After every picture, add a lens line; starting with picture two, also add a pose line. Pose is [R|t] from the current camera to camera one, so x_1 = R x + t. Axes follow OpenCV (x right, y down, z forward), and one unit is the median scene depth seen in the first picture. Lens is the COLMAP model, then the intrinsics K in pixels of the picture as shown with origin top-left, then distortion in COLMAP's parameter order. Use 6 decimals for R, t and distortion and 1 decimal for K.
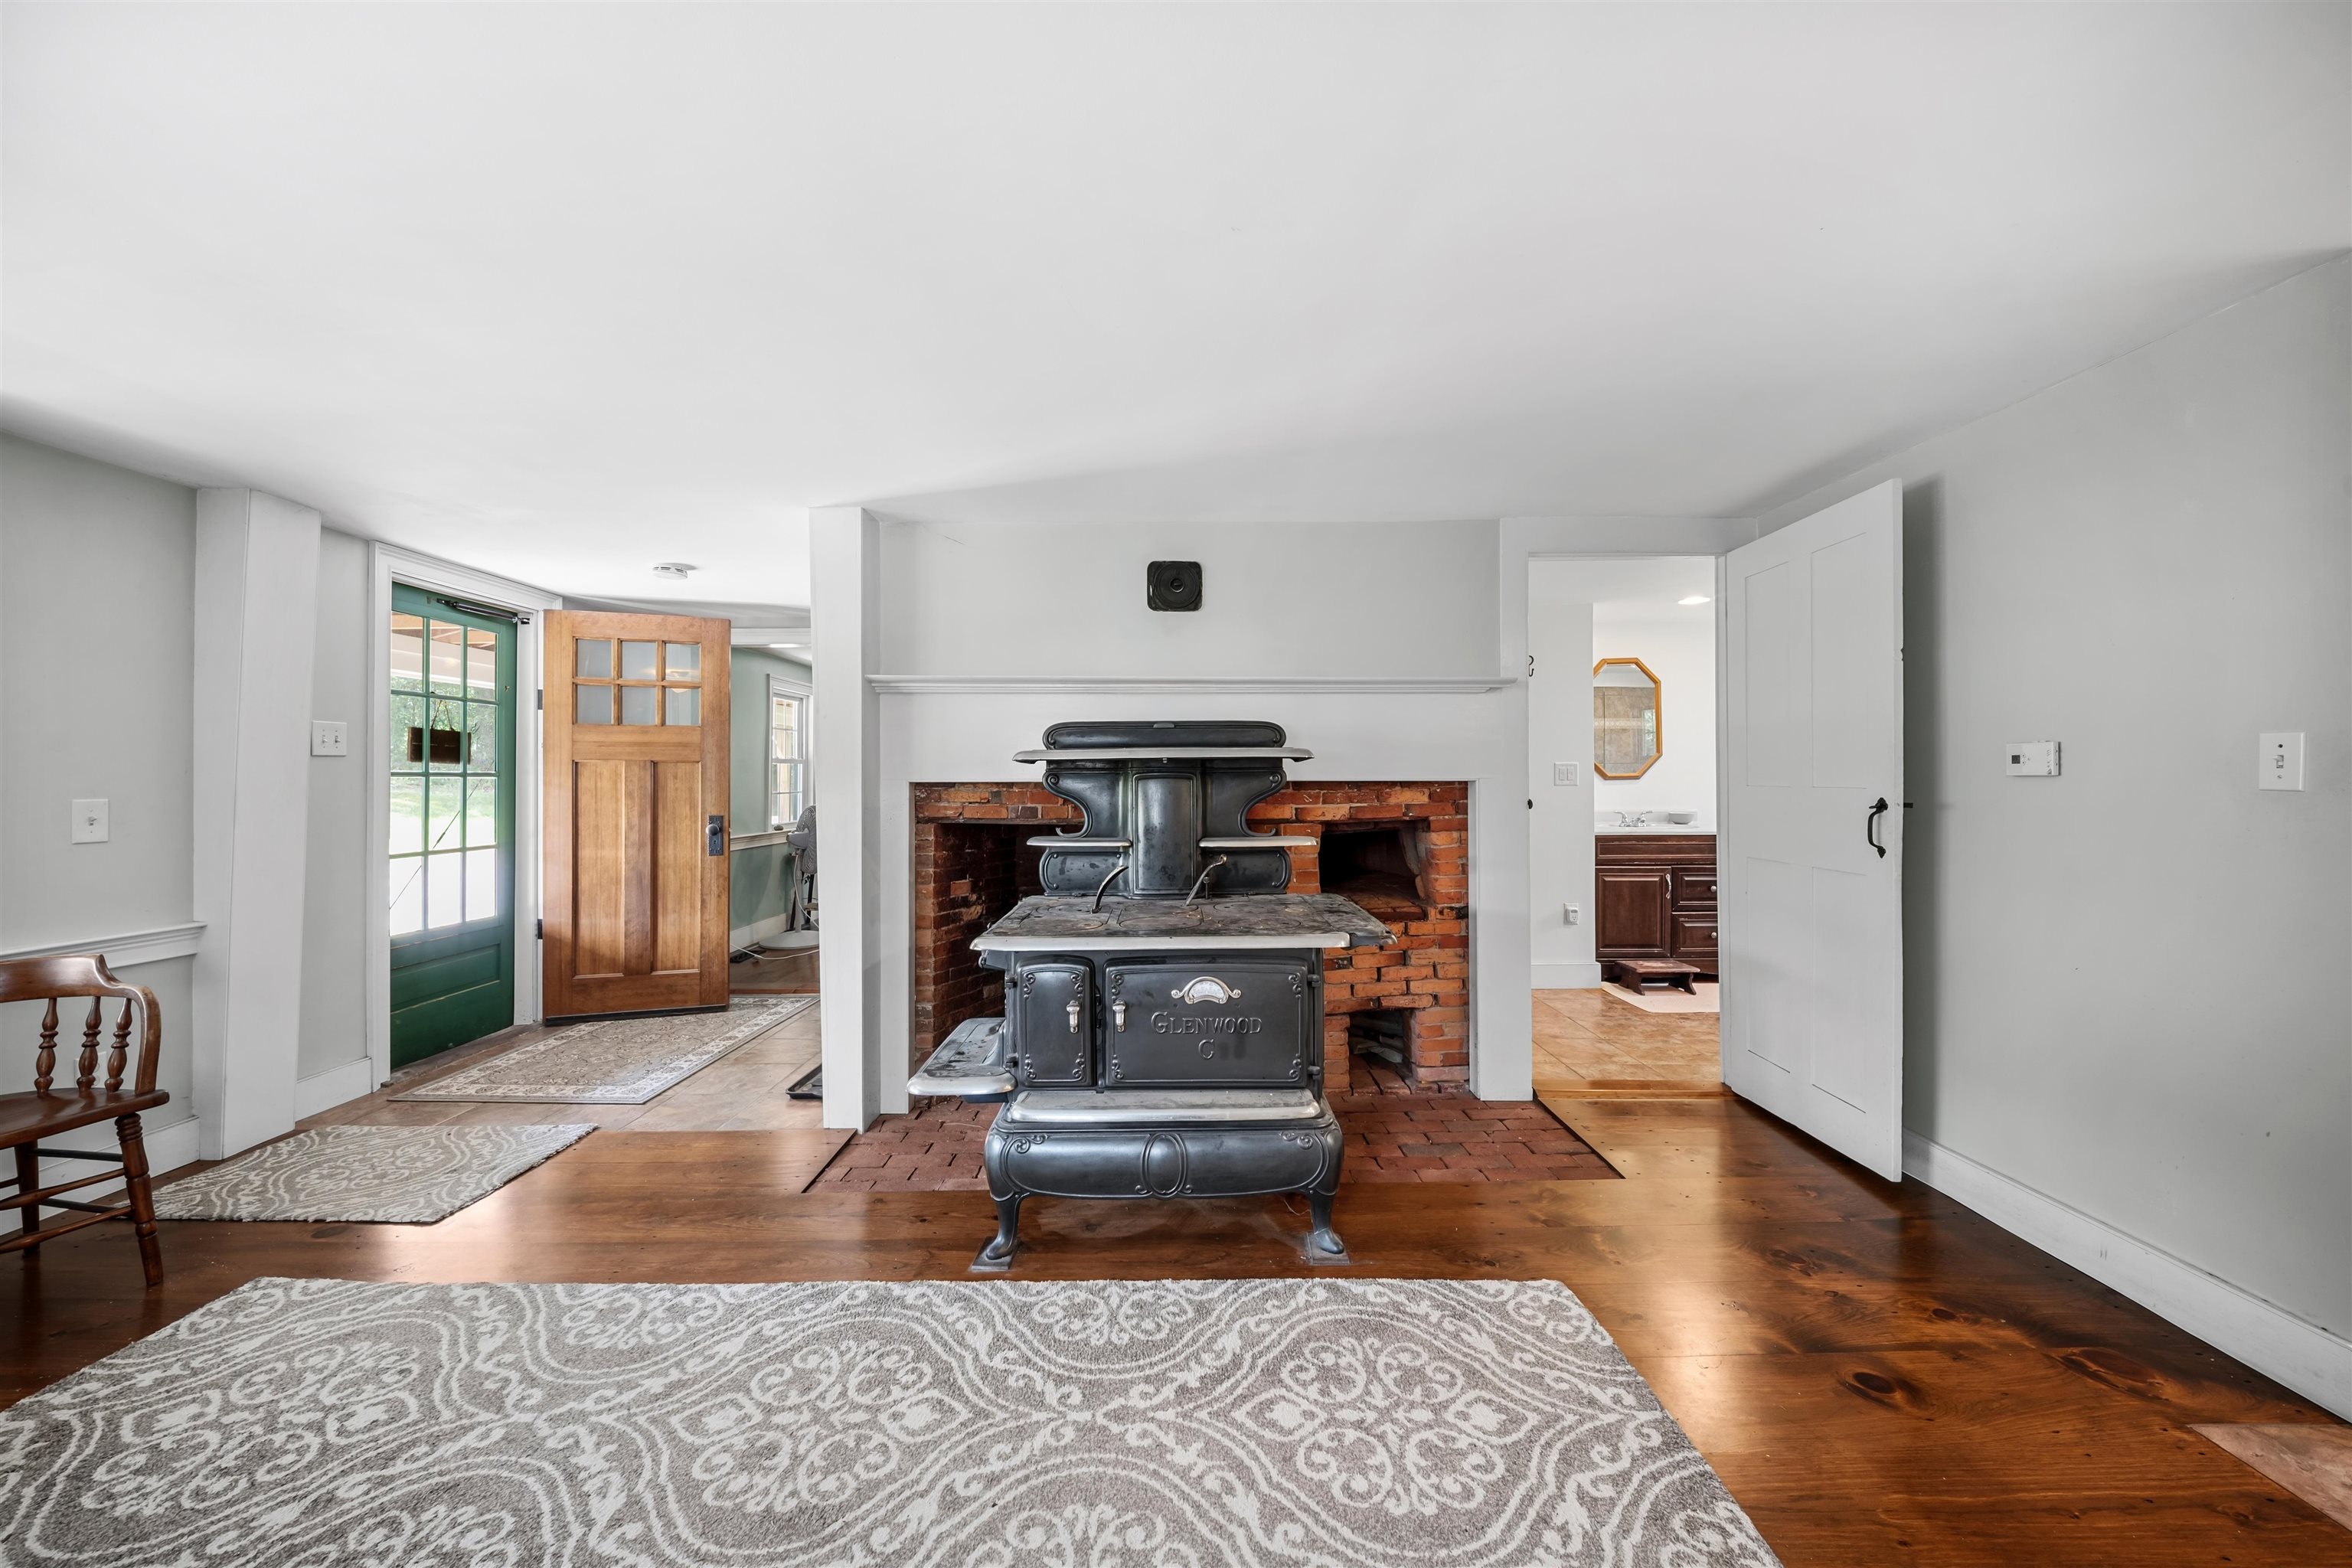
lens RADIAL K [[826.8, 0, 1180.1], [0, 826.8, 784.4], [0, 0, 1]] dist [0.001073, -0.002798]
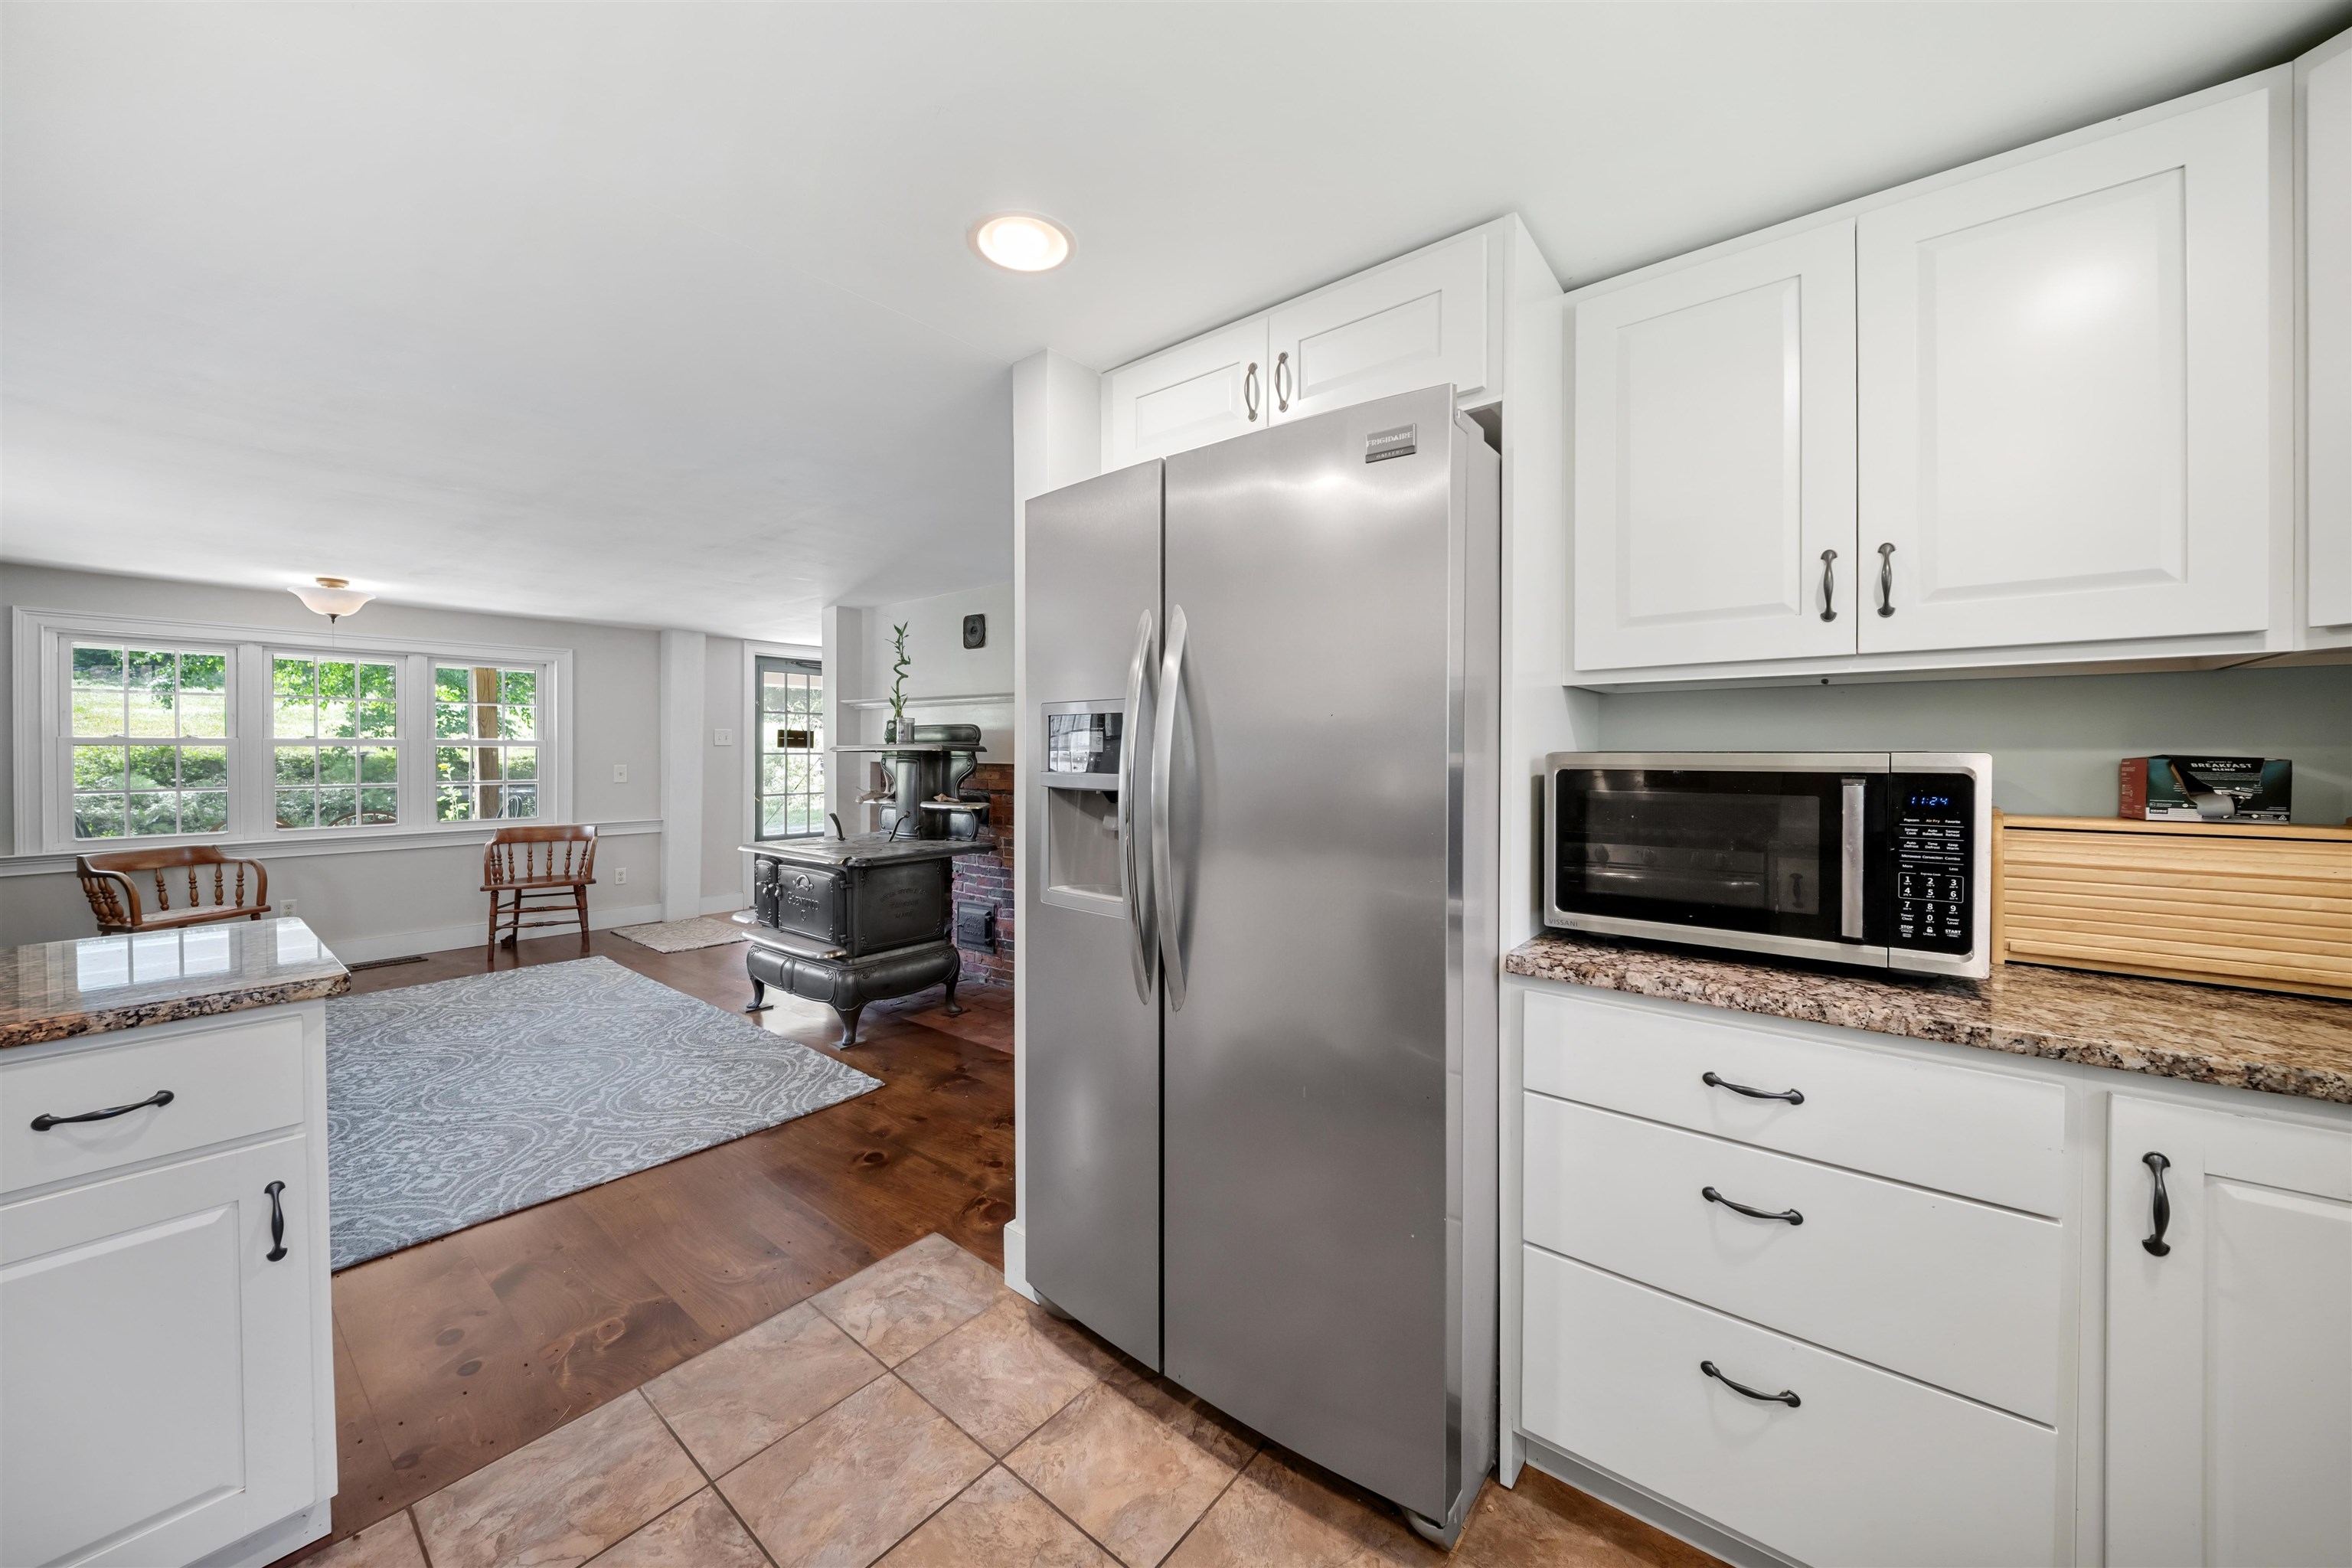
lens RADIAL K [[830.8, 0, 1186.0], [0, 830.8, 757.5], [0, 0, 1]] dist [0.014440, -0.010812]
pose [[0.781699, 0.009878, -0.623578, 0.923682], [-0.005708, 0.999946, 0.008685, -0.022607], [0.623630, -0.003230, 0.781713, 0.051376]]
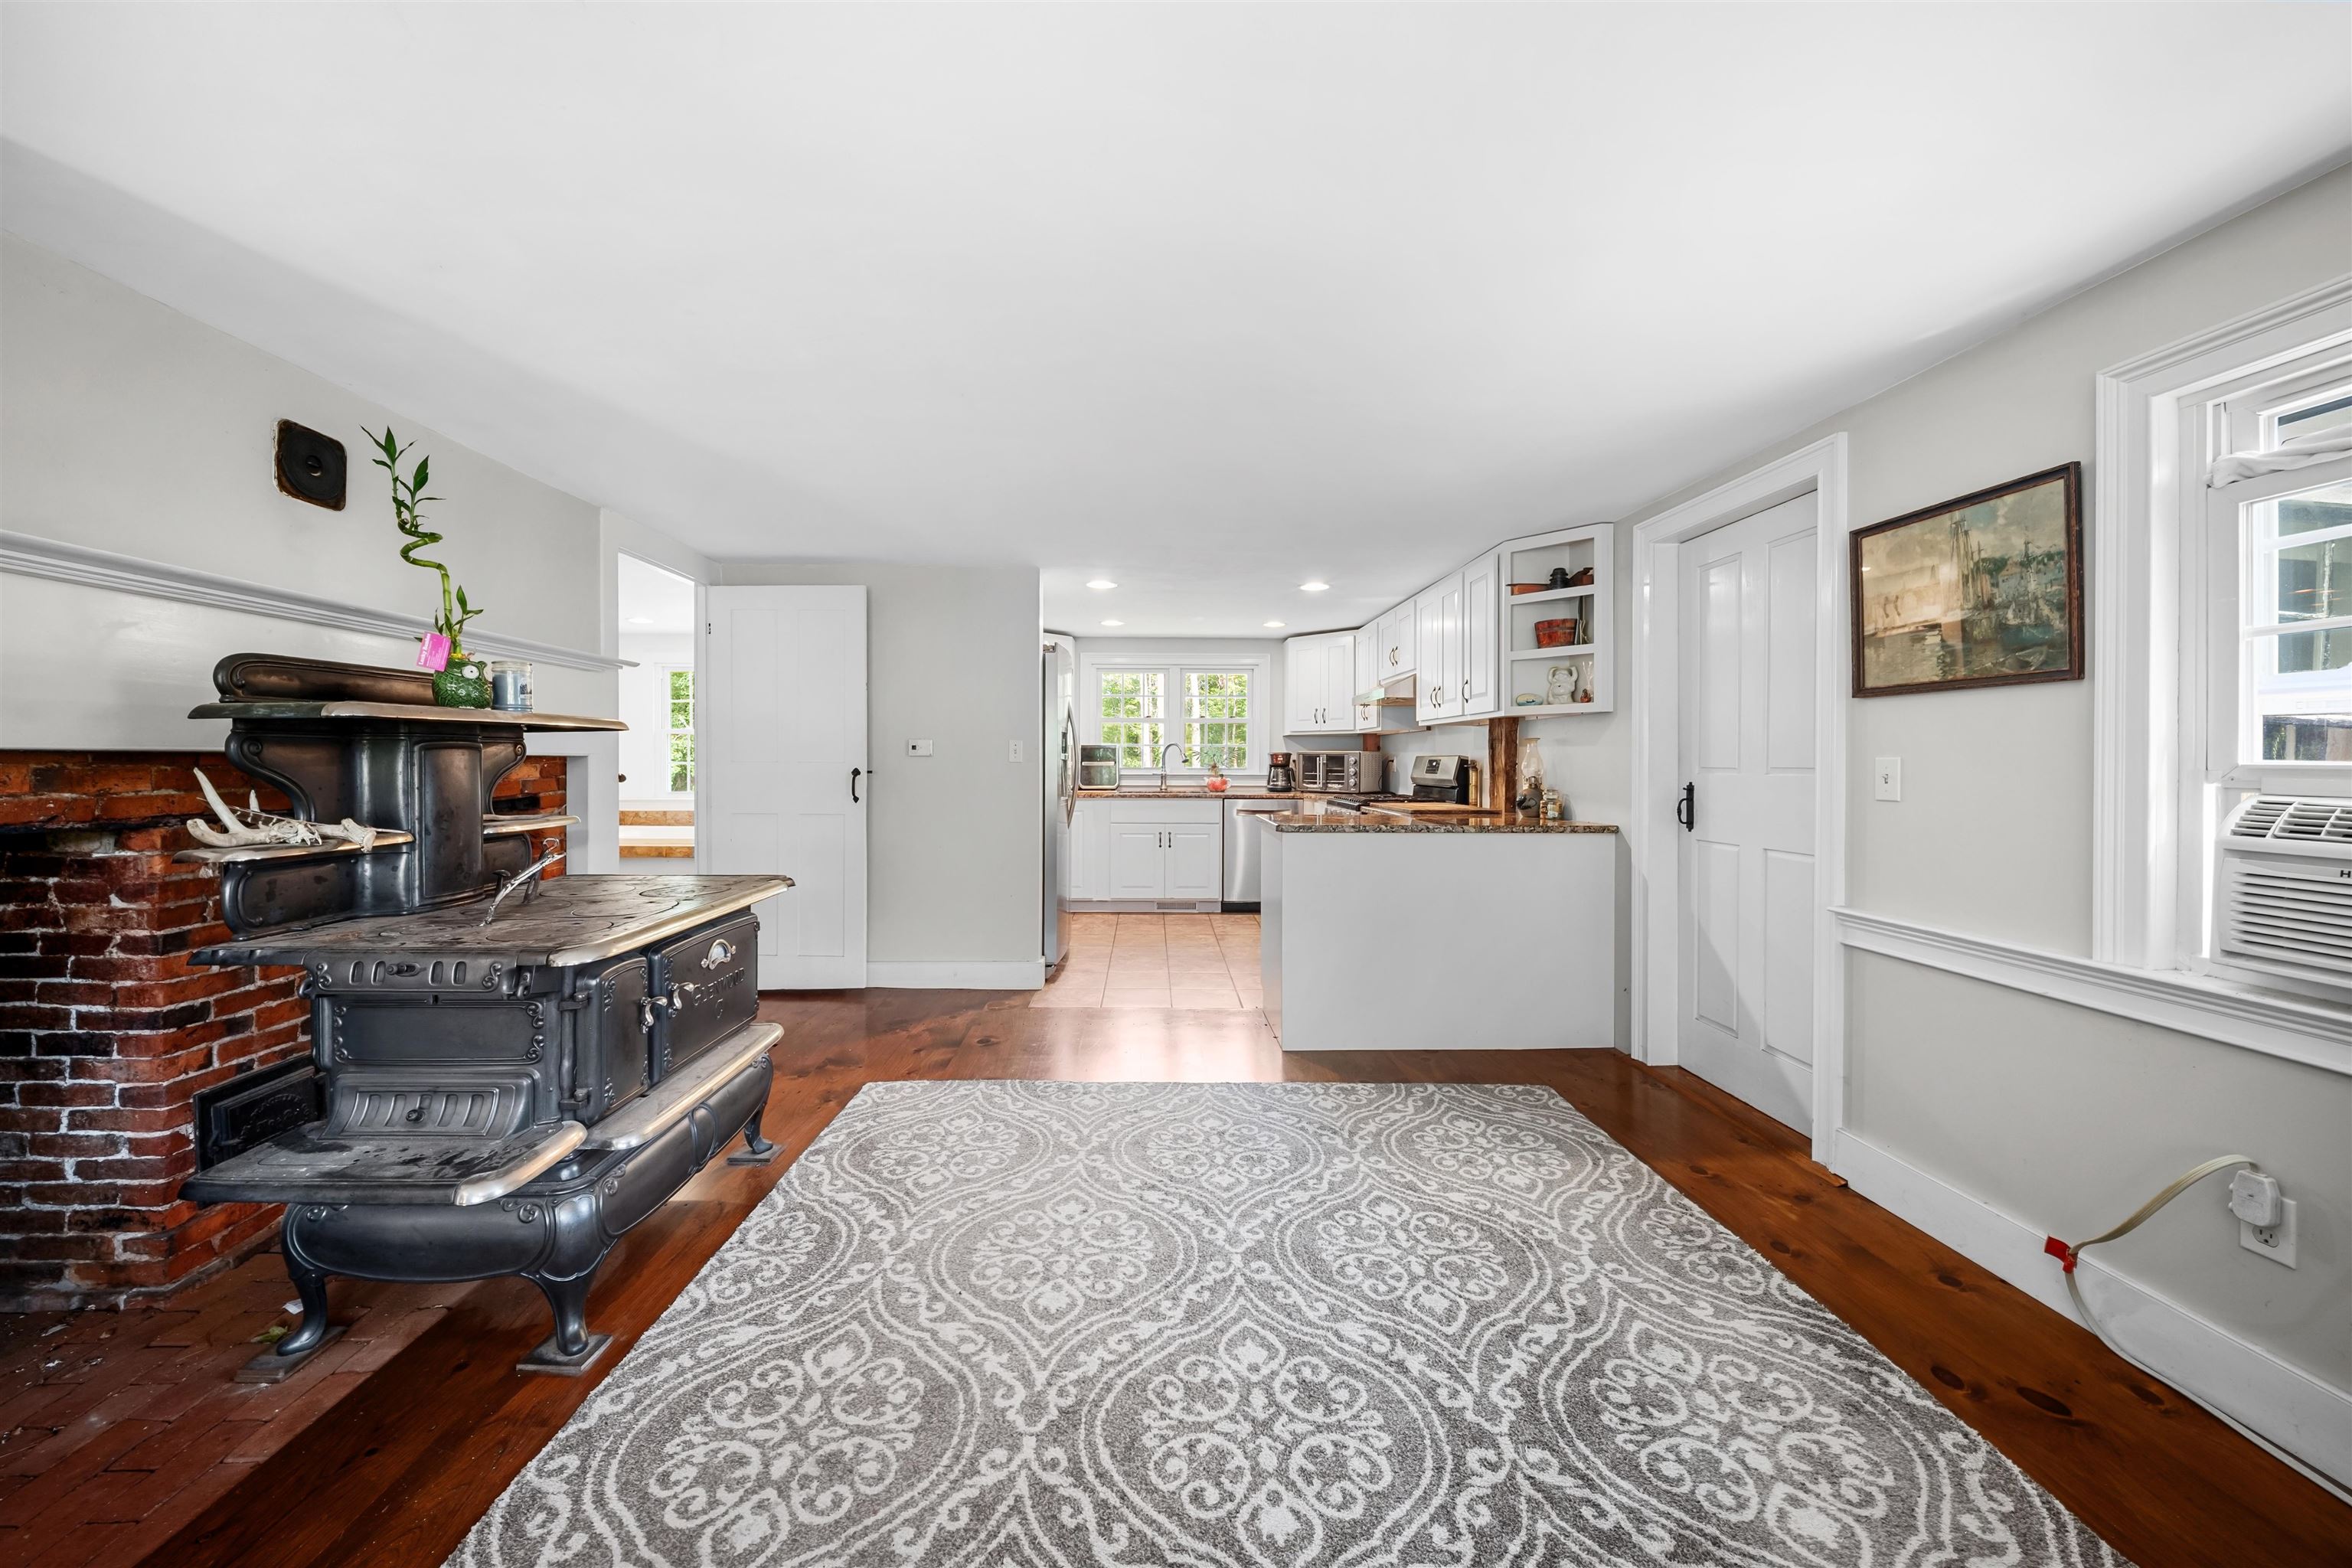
lens RADIAL K [[836.1, 0, 1148.8], [0, 836.1, 761.2], [0, 0, 1]] dist [0.026926, -0.012777]
pose [[0.000075, 0.002821, 0.999996, -0.531714], [-0.000927, 0.999996, -0.002821, 0.003861], [-1.000000, -0.000926, 0.000078, 0.230488]]
